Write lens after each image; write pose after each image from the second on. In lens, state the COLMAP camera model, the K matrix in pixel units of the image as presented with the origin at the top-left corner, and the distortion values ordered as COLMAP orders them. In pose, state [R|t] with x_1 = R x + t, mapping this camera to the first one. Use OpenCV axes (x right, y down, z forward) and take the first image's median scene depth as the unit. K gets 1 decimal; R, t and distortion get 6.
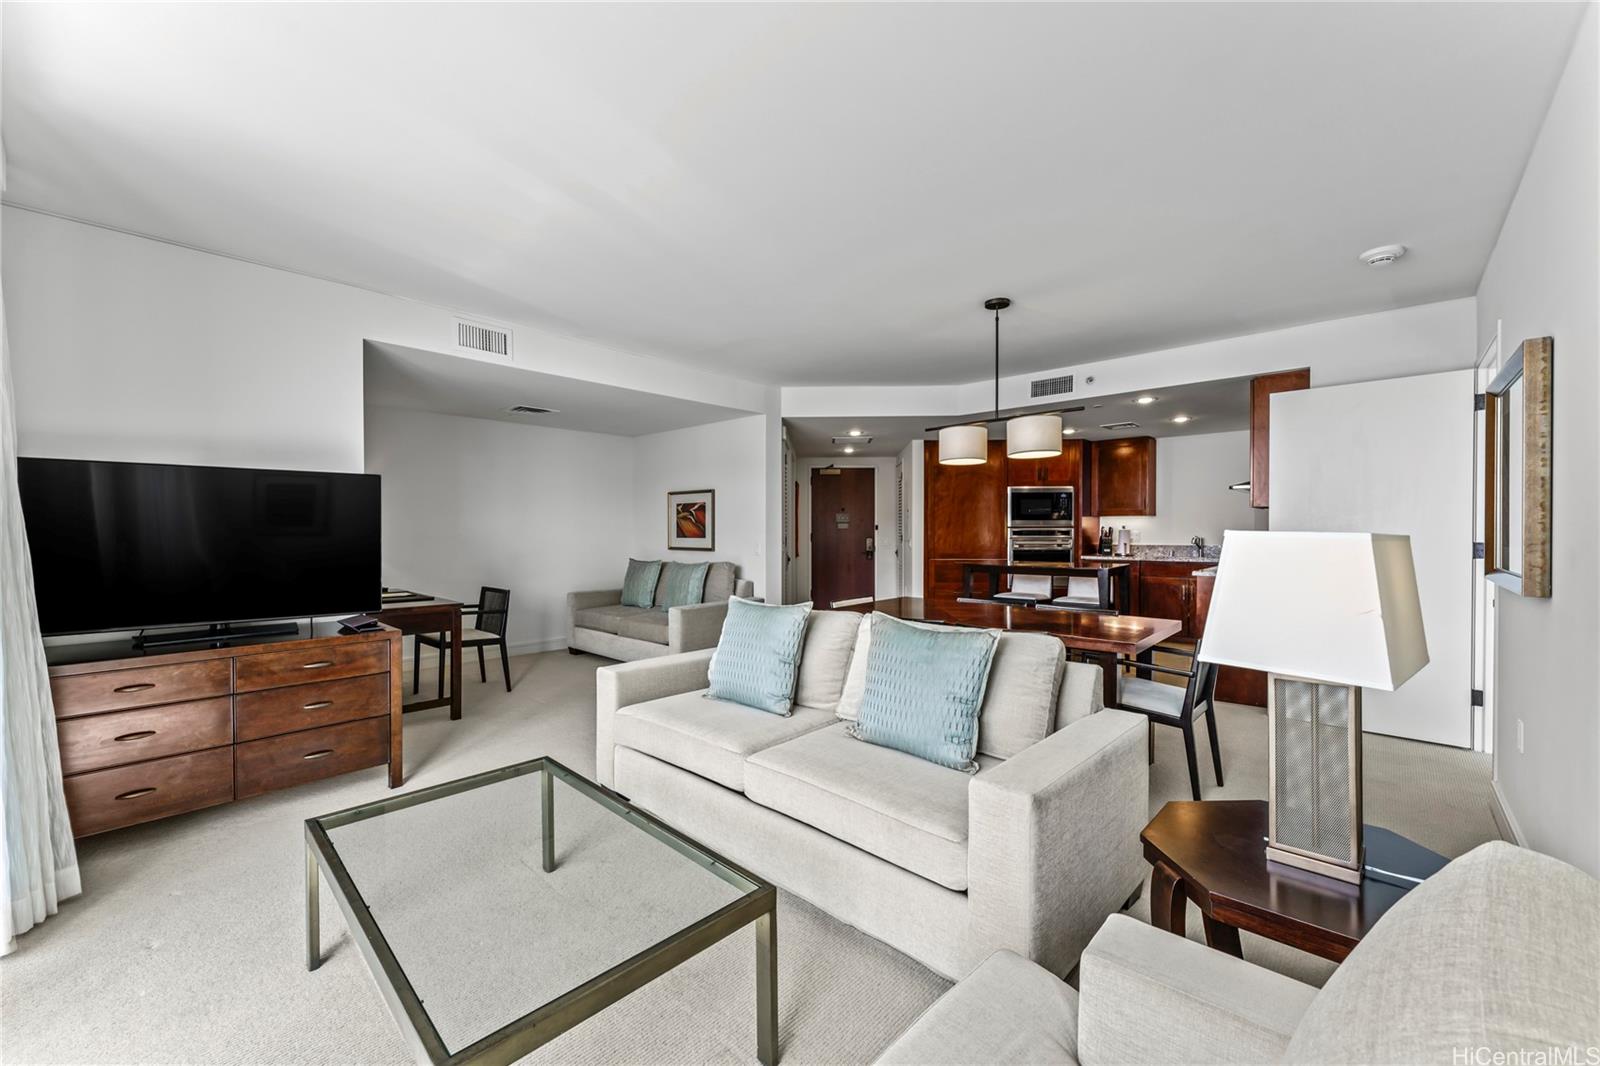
lens RADIAL K [[635.1, 0, 806.9], [0, 635.1, 538.4], [0, 0, 1]] dist [-0.001383, 0.000583]
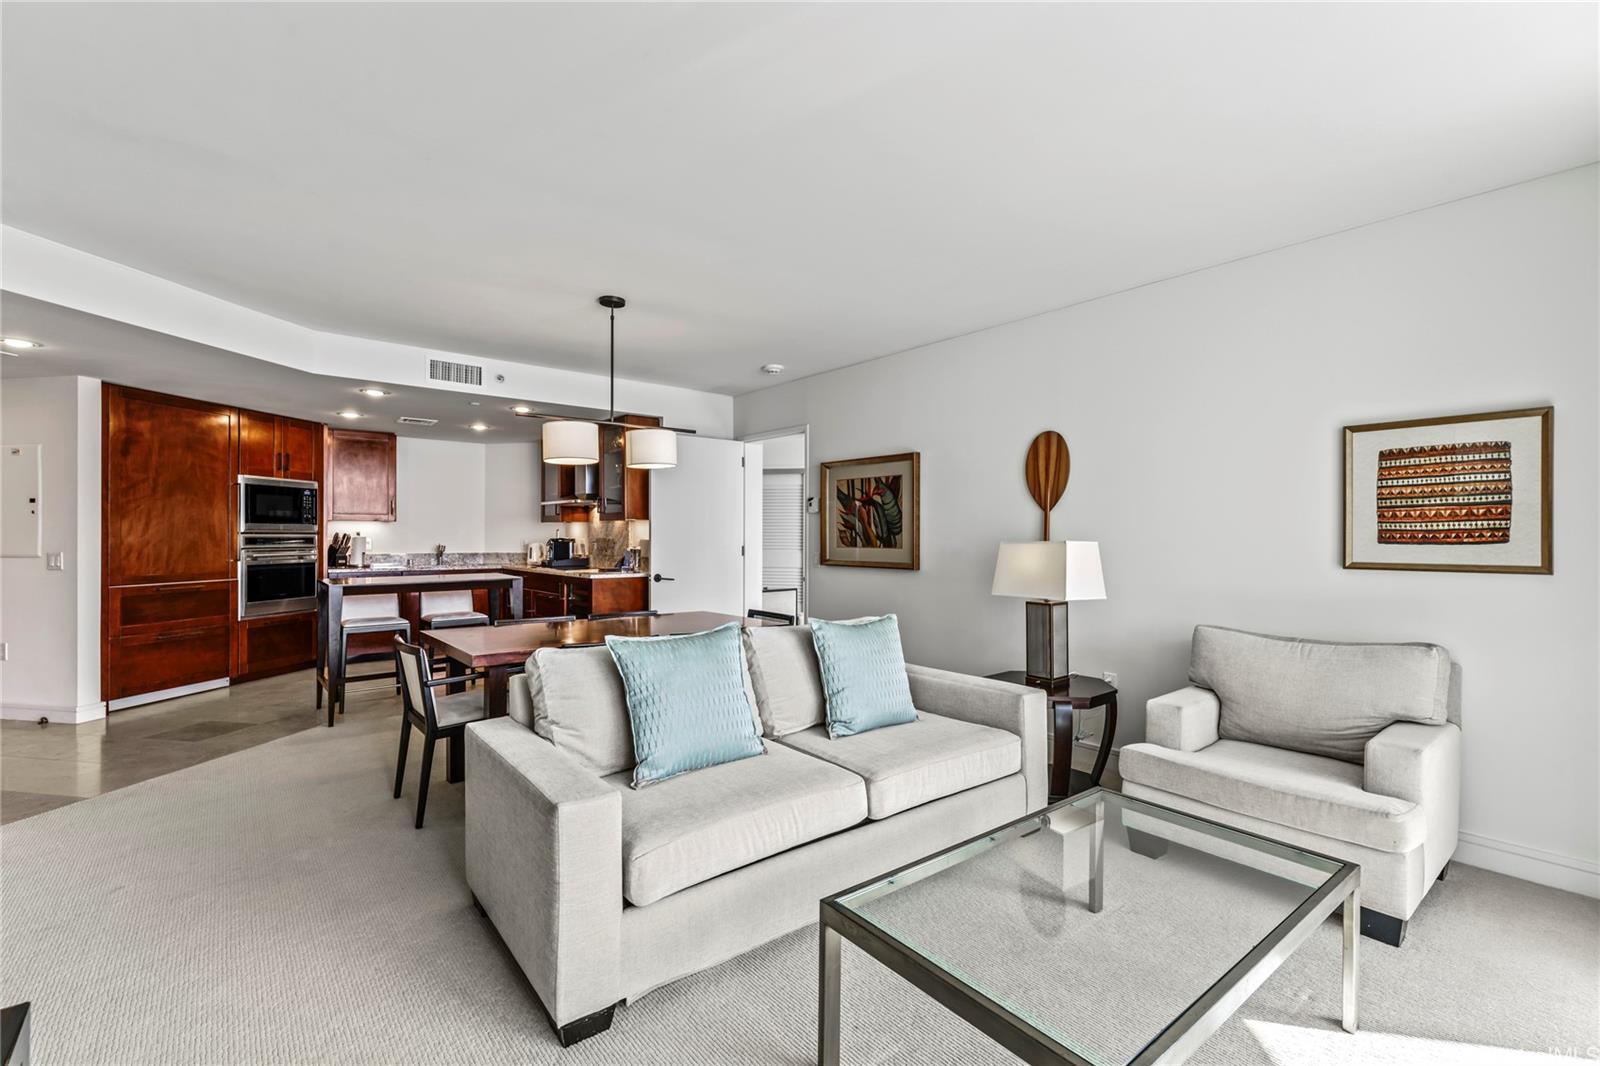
lens RADIAL K [[669.4, 0, 804.5], [0, 669.4, 527.9], [0, 0, 1]] dist [-0.007992, 0.000615]
pose [[0.138037, 0.015260, 0.990310, -0.322762], [0.013299, 0.999763, -0.017259, -0.002045], [-0.990338, 0.015553, 0.137801, 0.284996]]
